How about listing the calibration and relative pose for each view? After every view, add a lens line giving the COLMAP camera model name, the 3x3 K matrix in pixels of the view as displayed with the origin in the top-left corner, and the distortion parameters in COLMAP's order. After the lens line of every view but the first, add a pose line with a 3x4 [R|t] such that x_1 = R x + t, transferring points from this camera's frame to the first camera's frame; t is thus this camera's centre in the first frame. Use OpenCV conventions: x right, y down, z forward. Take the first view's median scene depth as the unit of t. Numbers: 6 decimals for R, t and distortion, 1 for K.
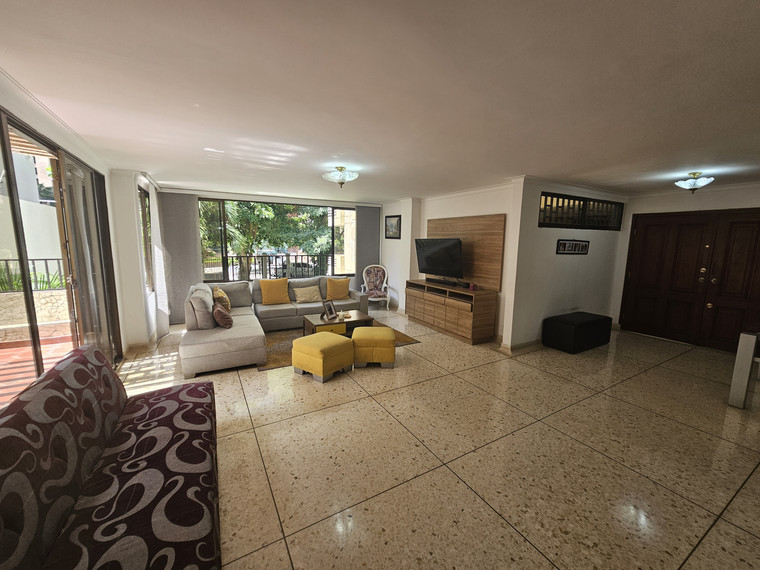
lens RADIAL K [[310.6, 0, 380.0], [0, 310.6, 285.9], [0, 0, 1]] dist [0.000017, -0.000443]
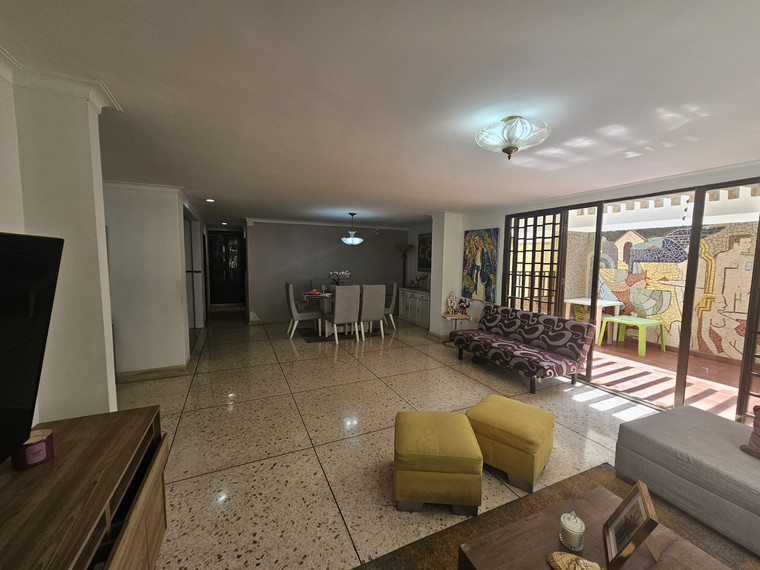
lens RADIAL K [[310.6, 0, 381.6], [0, 310.6, 285.7], [0, 0, 1]] dist [0.000017, -0.000443]
pose [[-0.996431, -0.030855, 0.078569, 0.028515], [-0.011808, 0.972596, 0.232202, -0.170216], [-0.083581, 0.230445, -0.969489, 1.171794]]
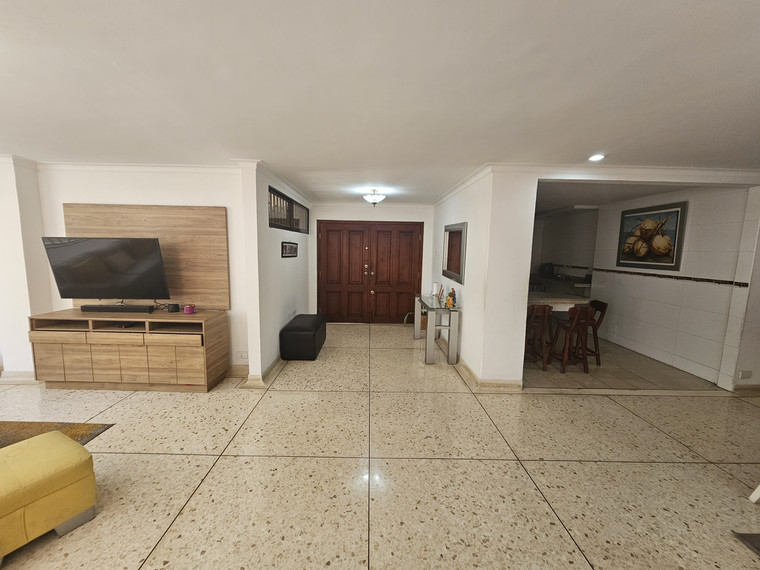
lens RADIAL K [[310.6, 0, 372.7], [0, 310.6, 284.8], [0, 0, 1]] dist [0.000017, -0.000443]
pose [[0.496967, -0.107990, 0.861024, -0.085961], [0.113632, 0.991781, 0.058803, -0.043983], [-0.860297, 0.068616, 0.505154, 0.296560]]
